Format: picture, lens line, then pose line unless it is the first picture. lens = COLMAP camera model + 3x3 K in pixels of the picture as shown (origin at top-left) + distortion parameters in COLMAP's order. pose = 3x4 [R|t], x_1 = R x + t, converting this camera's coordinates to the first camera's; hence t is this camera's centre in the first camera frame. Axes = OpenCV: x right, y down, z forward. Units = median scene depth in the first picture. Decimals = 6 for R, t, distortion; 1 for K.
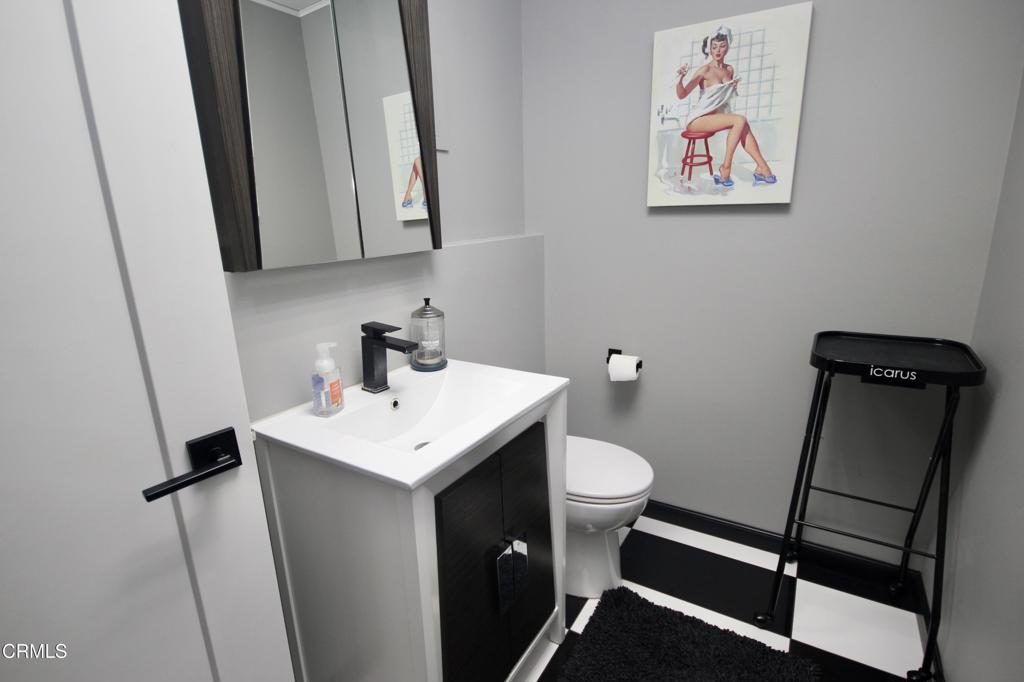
lens RADIAL K [[503.3, 0, 512.5], [0, 503.3, 341.5], [0, 0, 1]] dist [-0.006032, -0.005834]
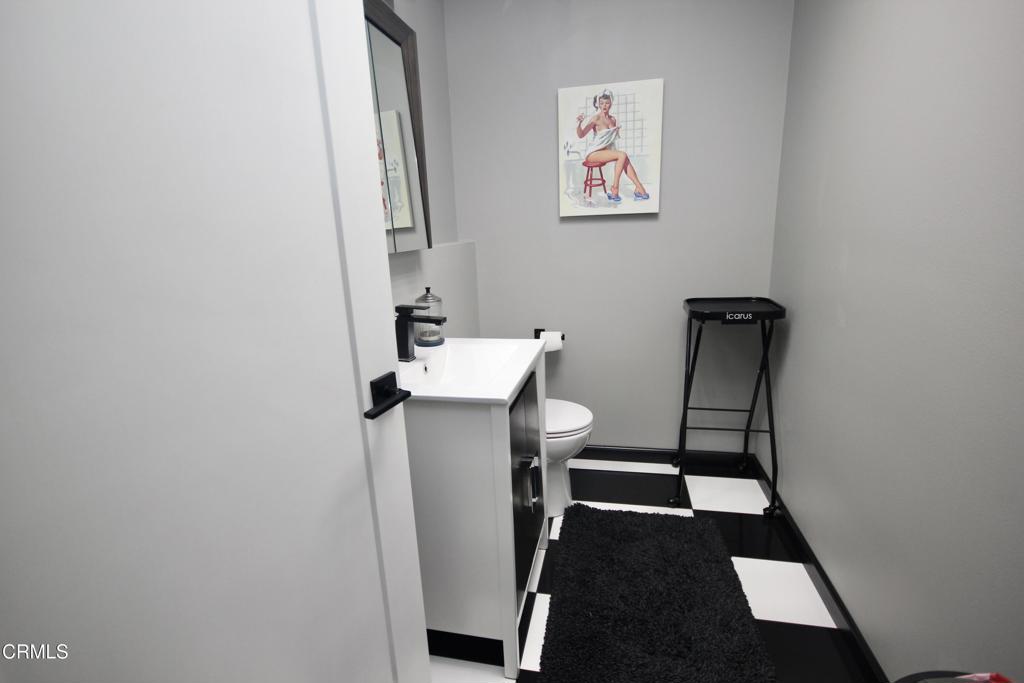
lens RADIAL K [[474.1, 0, 512.0], [0, 474.1, 342.3], [0, 0, 1]] dist [-0.018244, 0.000321]
pose [[0.943385, -0.087939, 0.319831, -0.319482], [0.097837, 0.995090, -0.014980, 0.077562], [-0.316943, 0.045423, 0.947356, -0.146639]]
